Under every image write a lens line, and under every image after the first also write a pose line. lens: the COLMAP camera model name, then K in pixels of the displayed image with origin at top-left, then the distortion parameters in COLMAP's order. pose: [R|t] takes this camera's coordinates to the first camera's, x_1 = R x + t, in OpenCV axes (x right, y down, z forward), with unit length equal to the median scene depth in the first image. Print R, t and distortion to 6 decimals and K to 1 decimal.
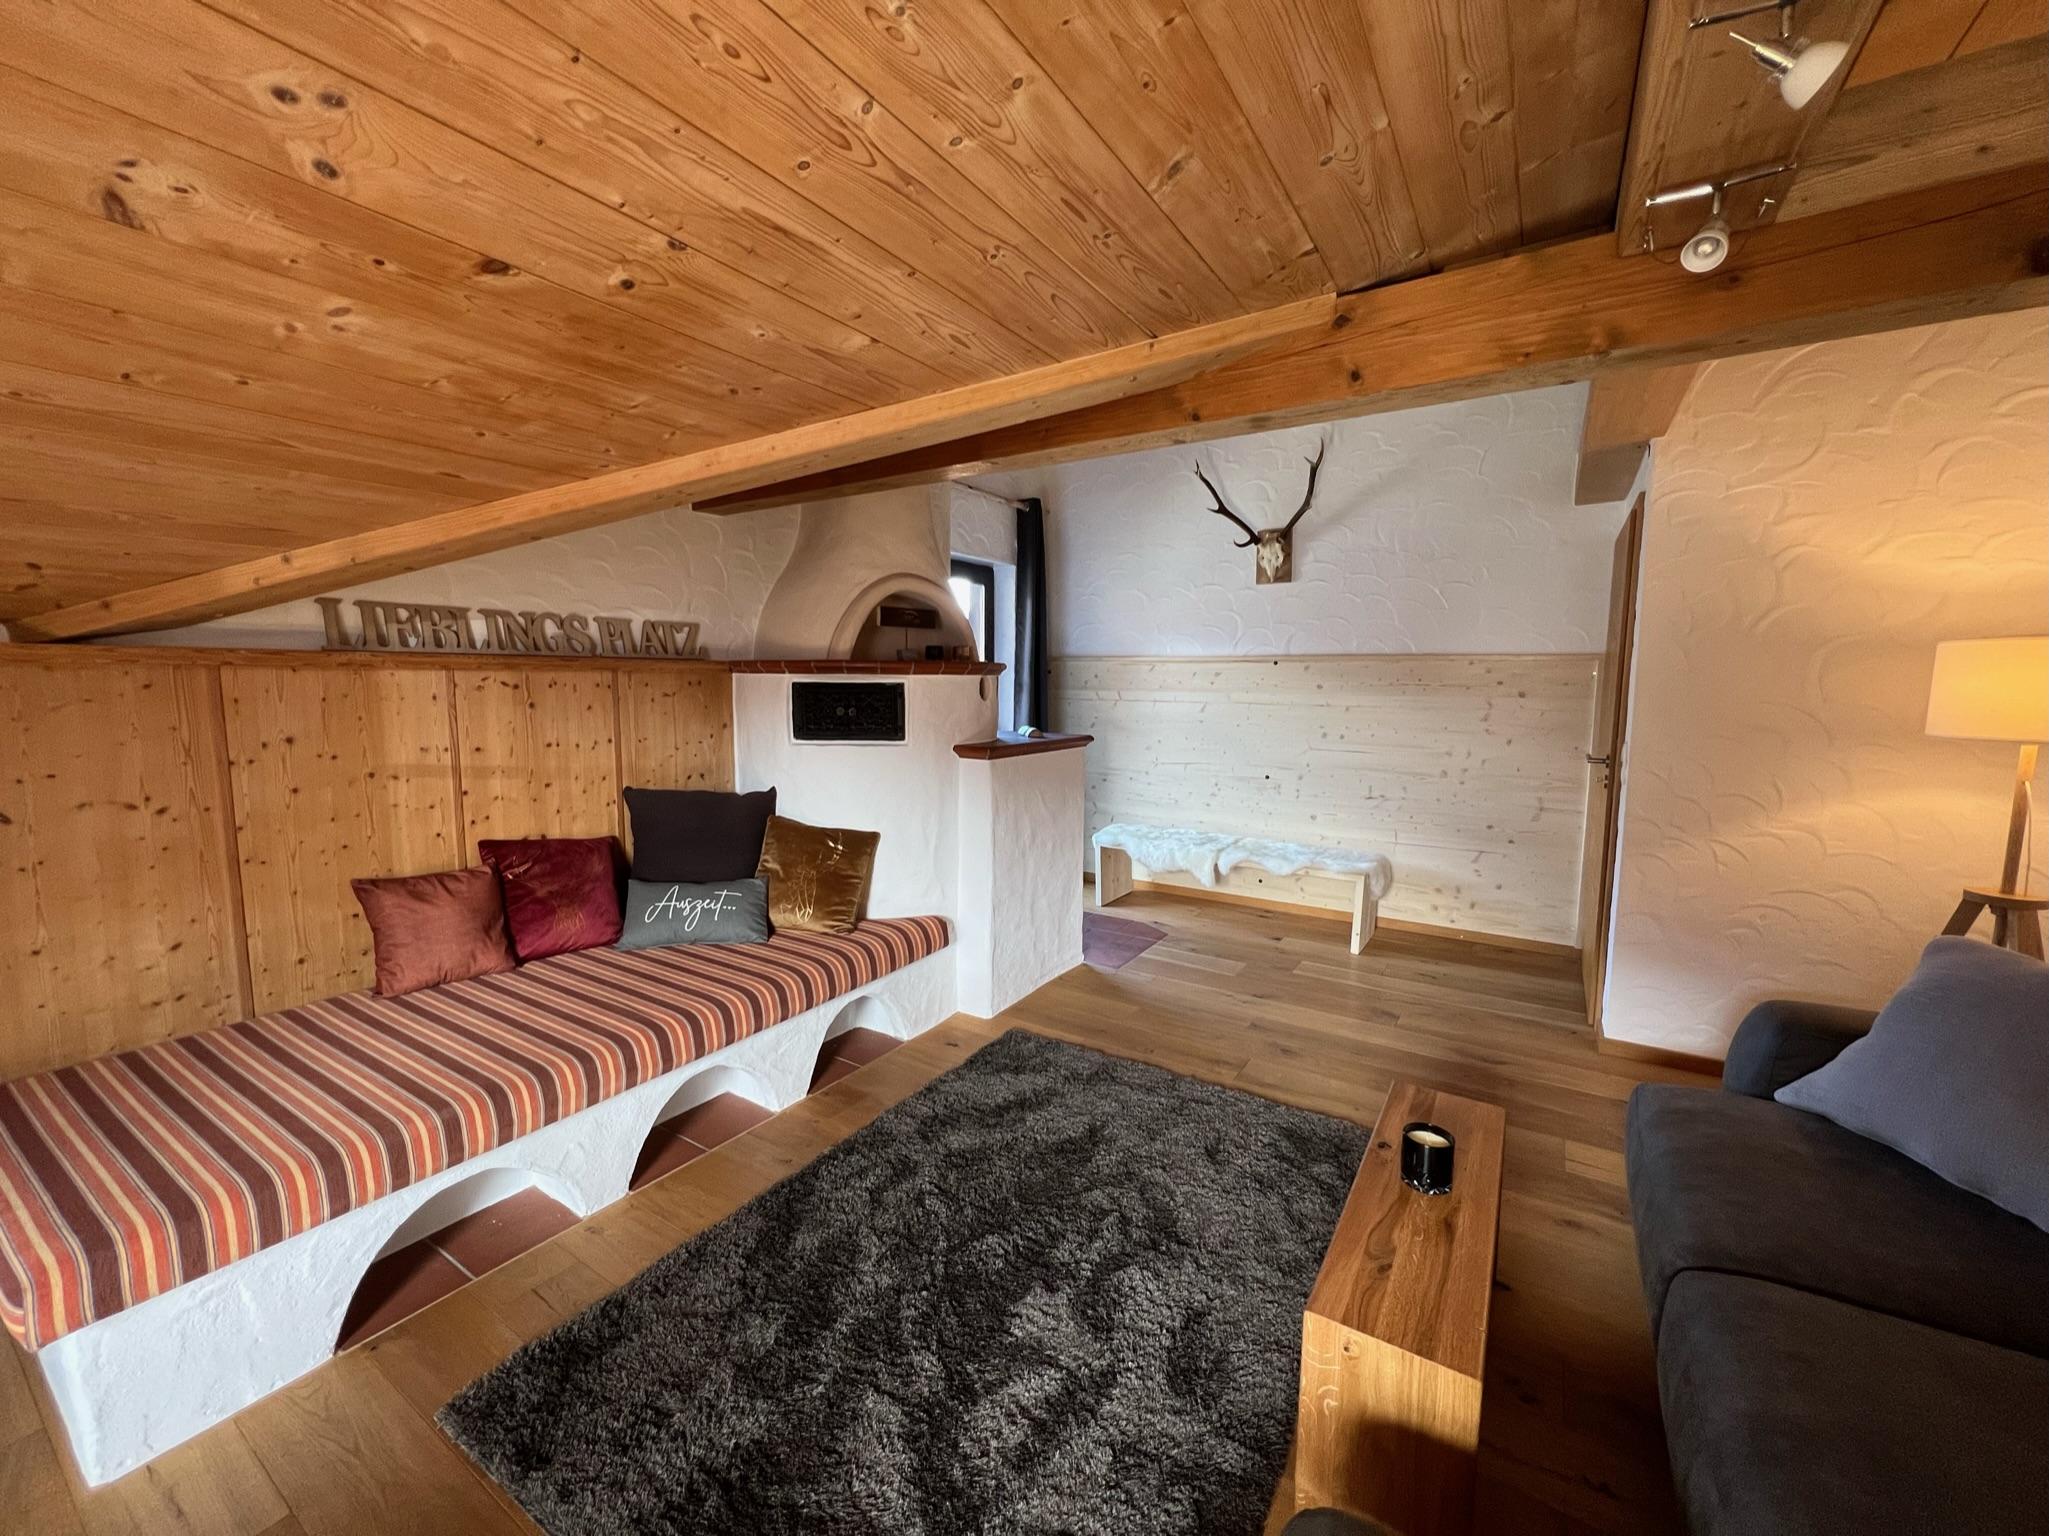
lens RADIAL K [[820.5, 0, 1015.7], [0, 820.5, 766.6], [0, 0, 1]] dist [0.000169, -0.000283]
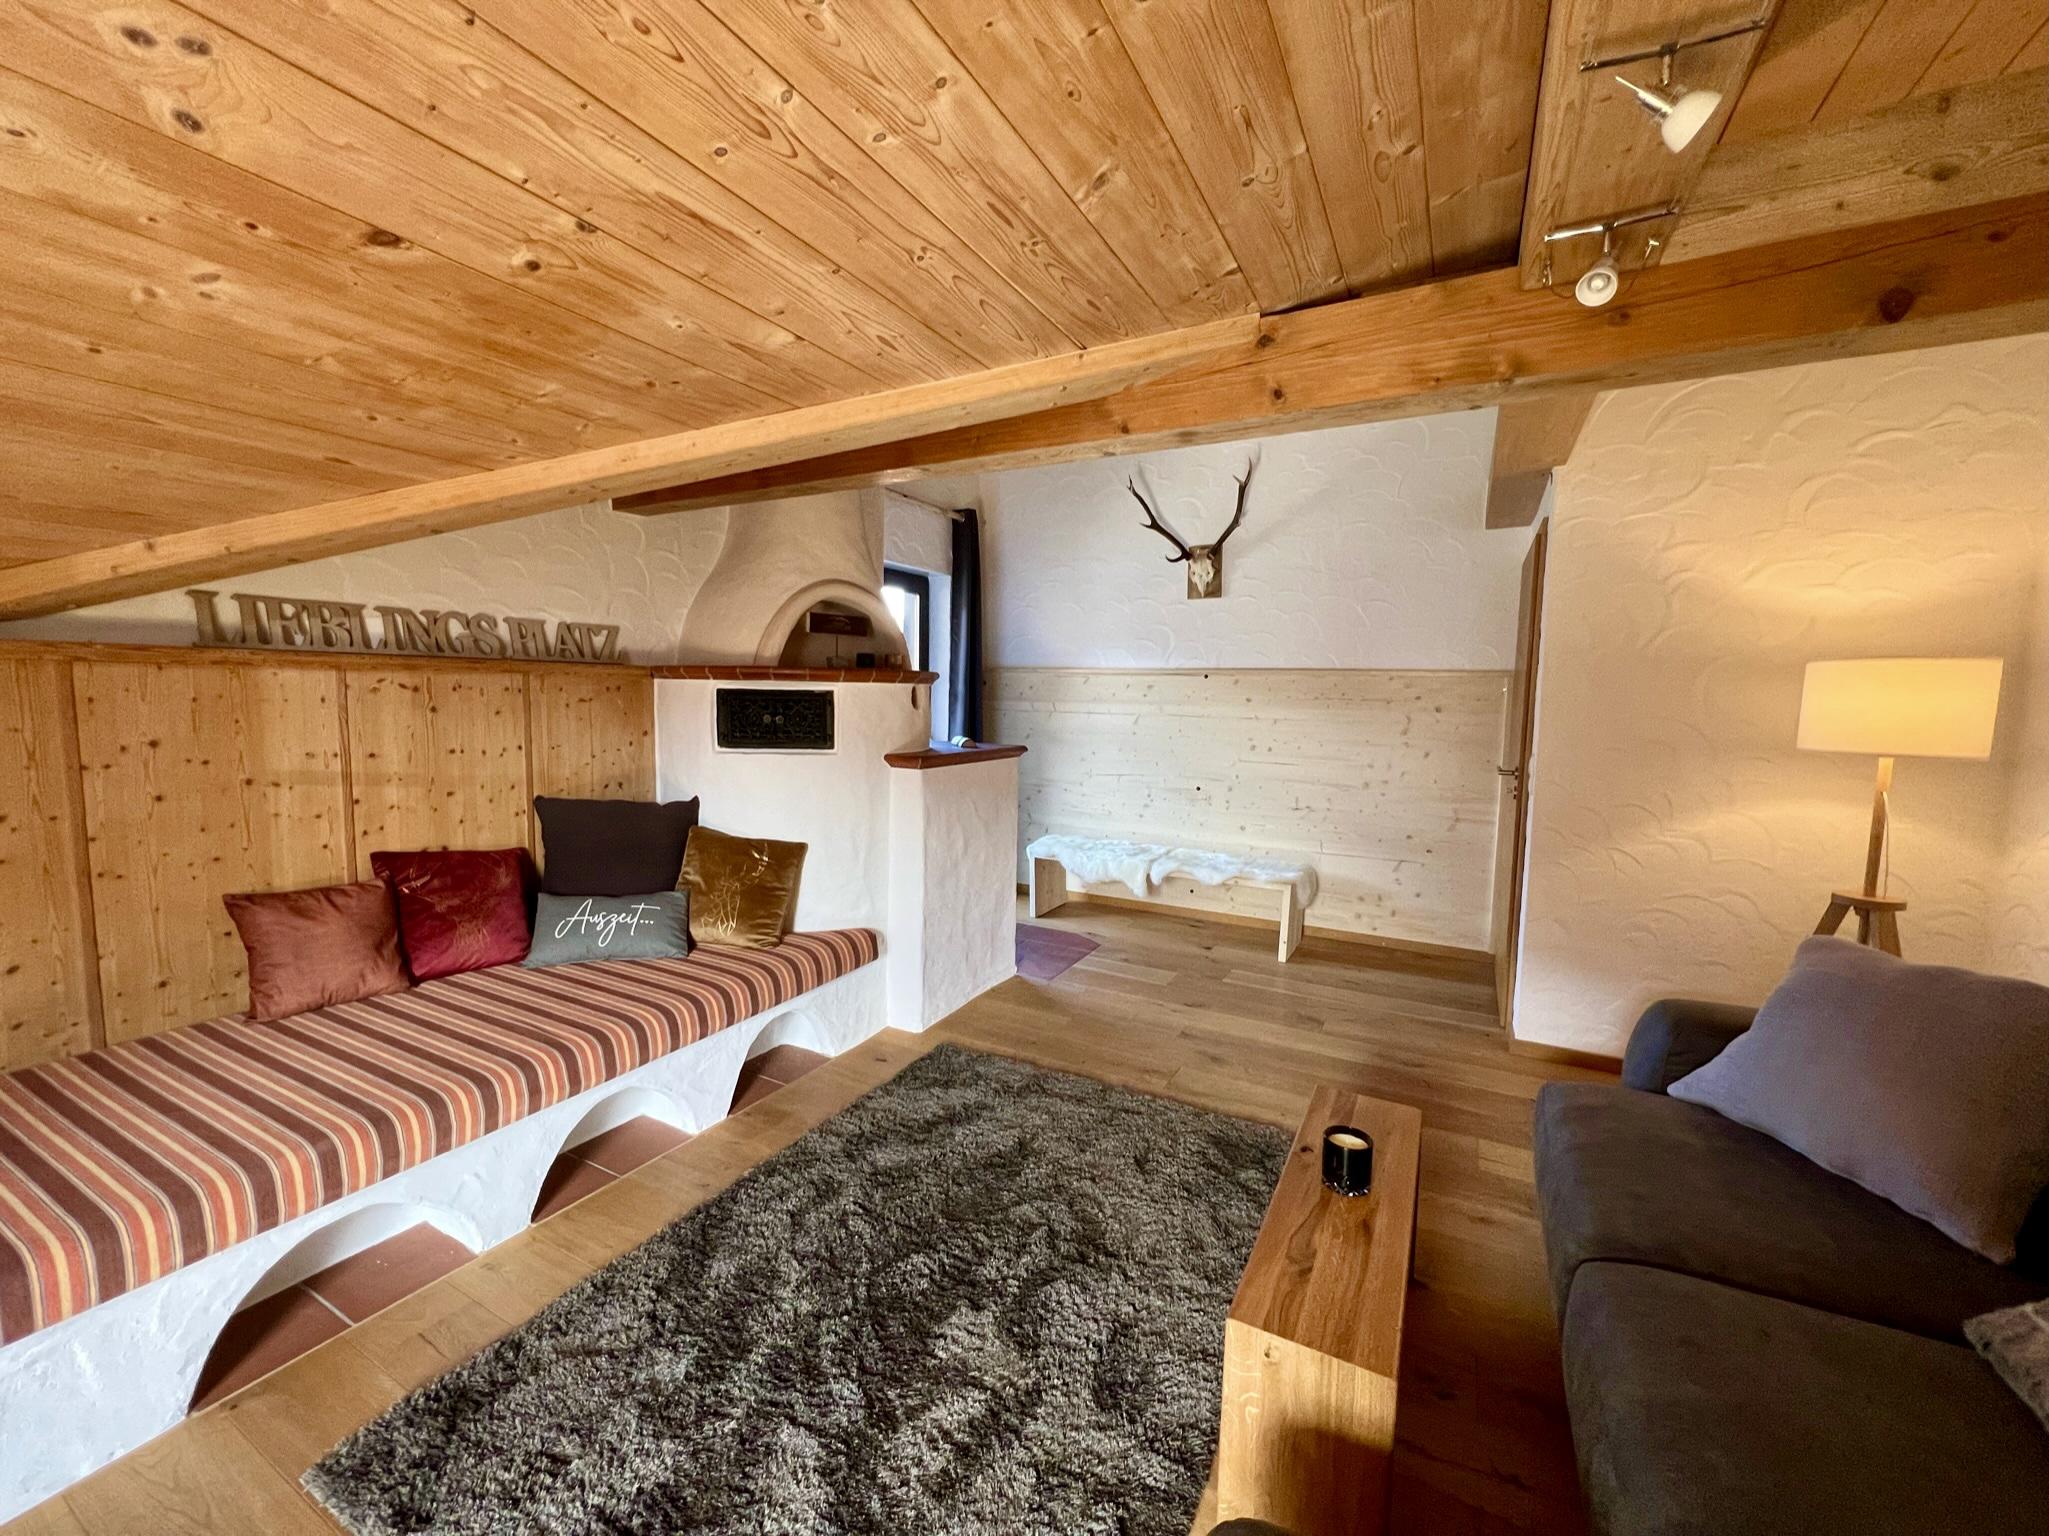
lens RADIAL K [[820.5, 0, 1017.3], [0, 820.5, 767.0], [0, 0, 1]] dist [0.000169, -0.000283]
pose [[0.997134, 0.004162, 0.075537, 0.014676], [-0.002978, 0.999871, -0.015788, 0.007135], [-0.075593, 0.015518, 0.997018, 0.010497]]
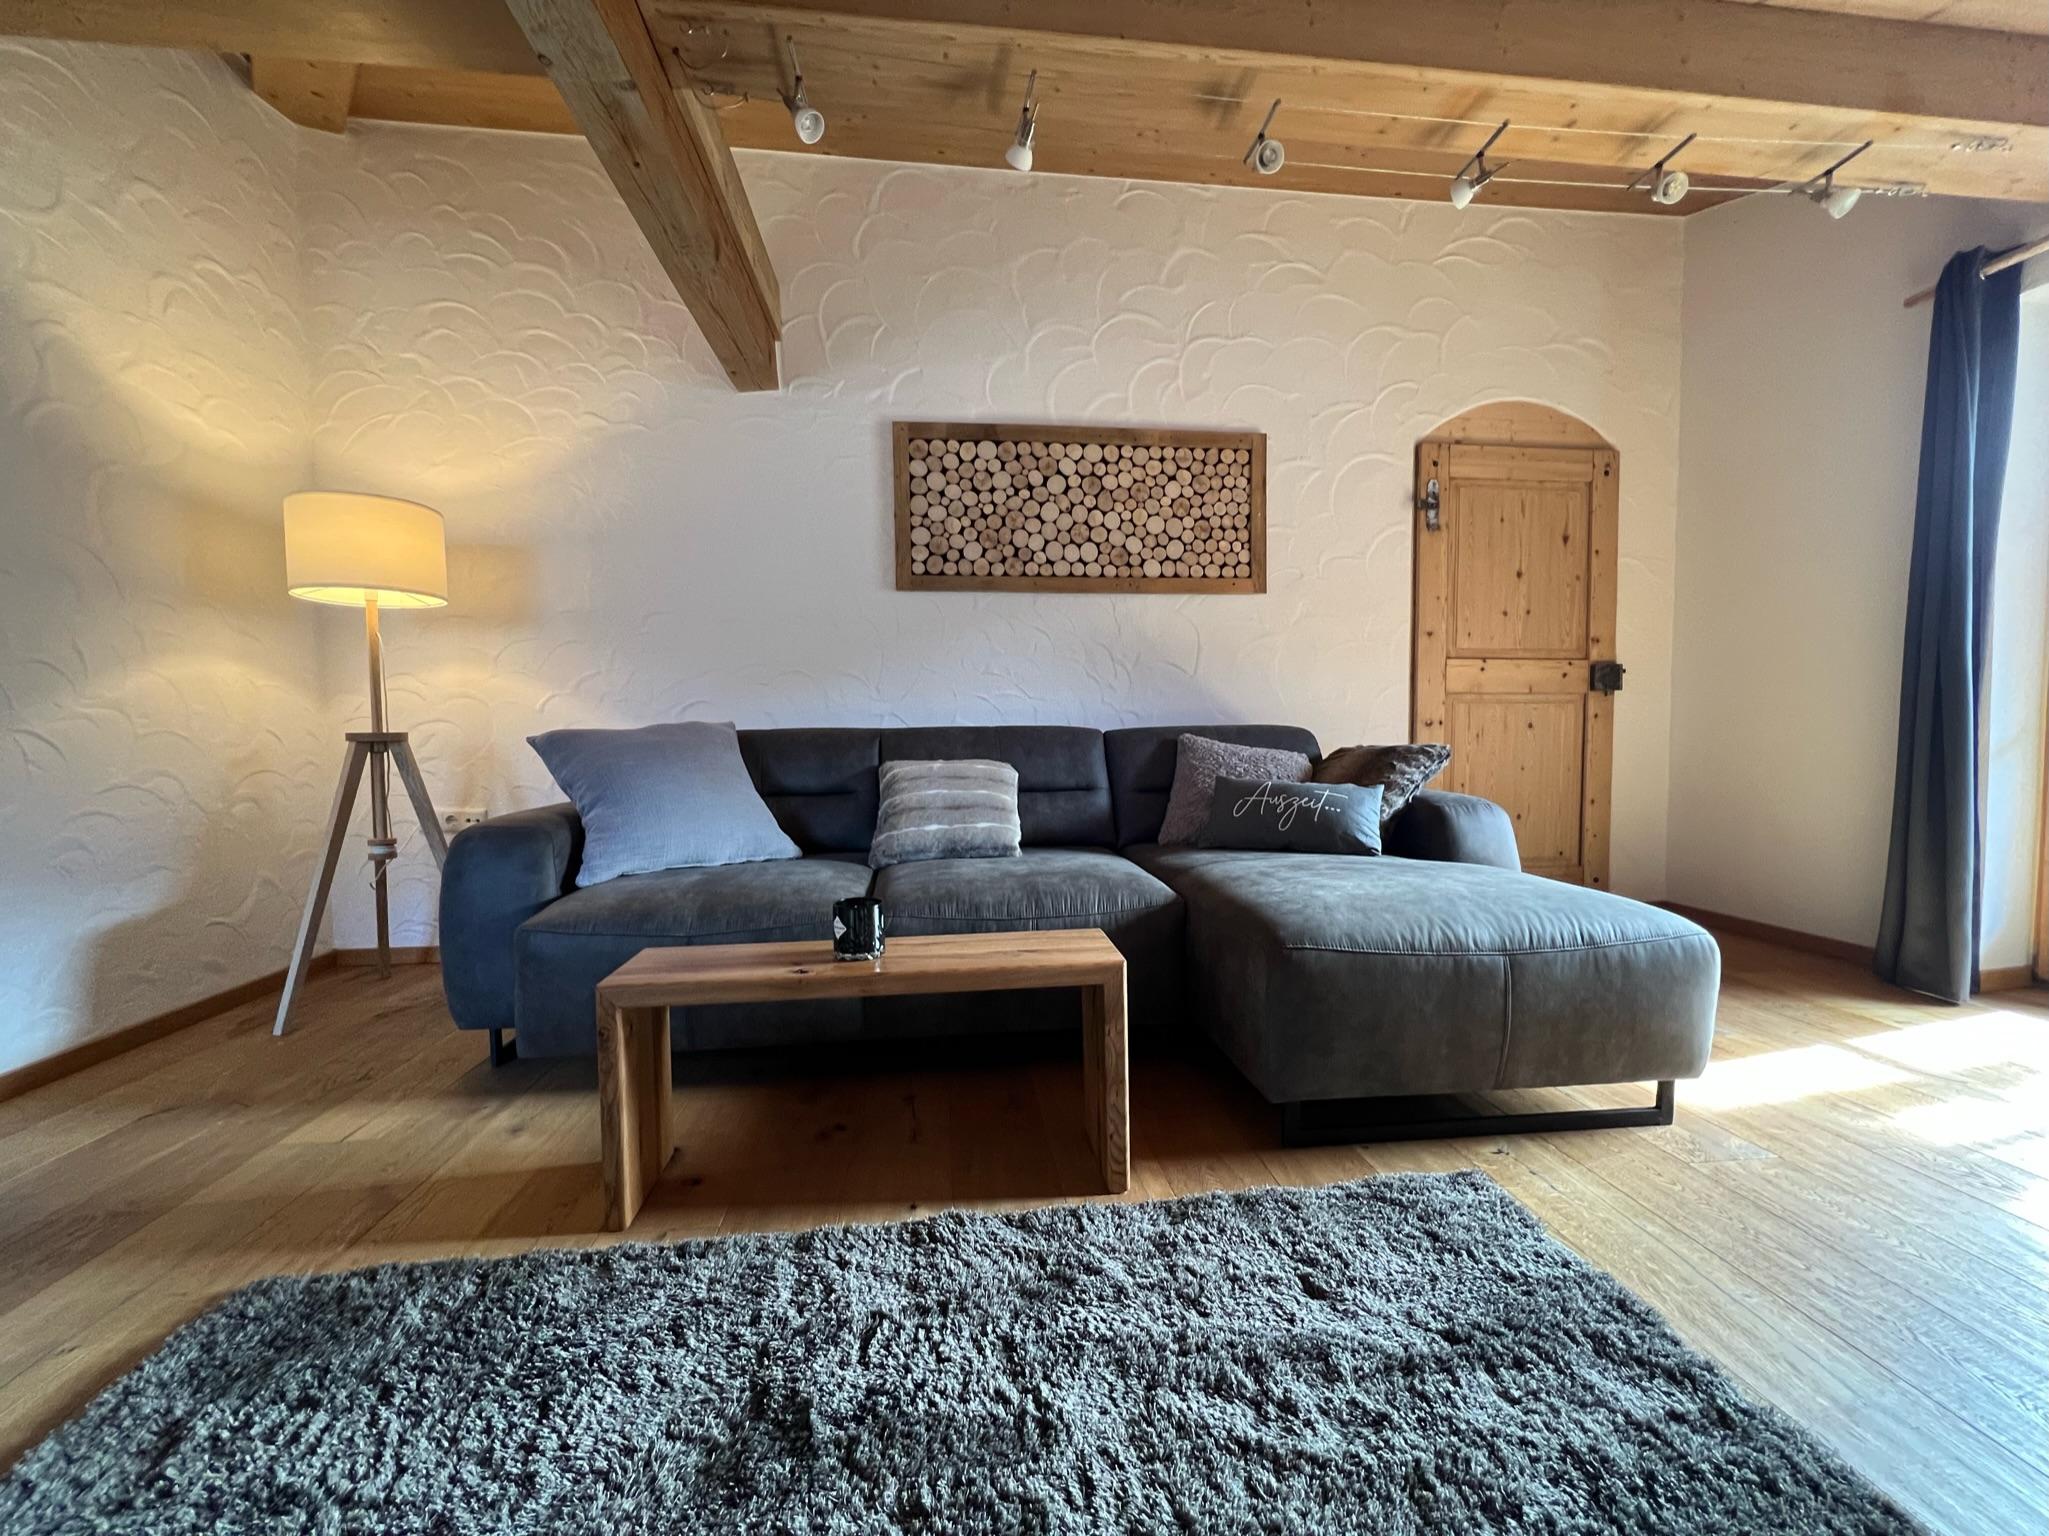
lens RADIAL K [[817.4, 0, 1022.1], [0, 817.4, 772.7], [0, 0, 1]] dist [-0.001899, -0.000101]
pose [[-0.631876, -0.034966, 0.774281, -0.293110], [0.102607, 0.986415, 0.128282, 0.196290], [-0.768248, 0.160505, -0.619704, 1.259346]]
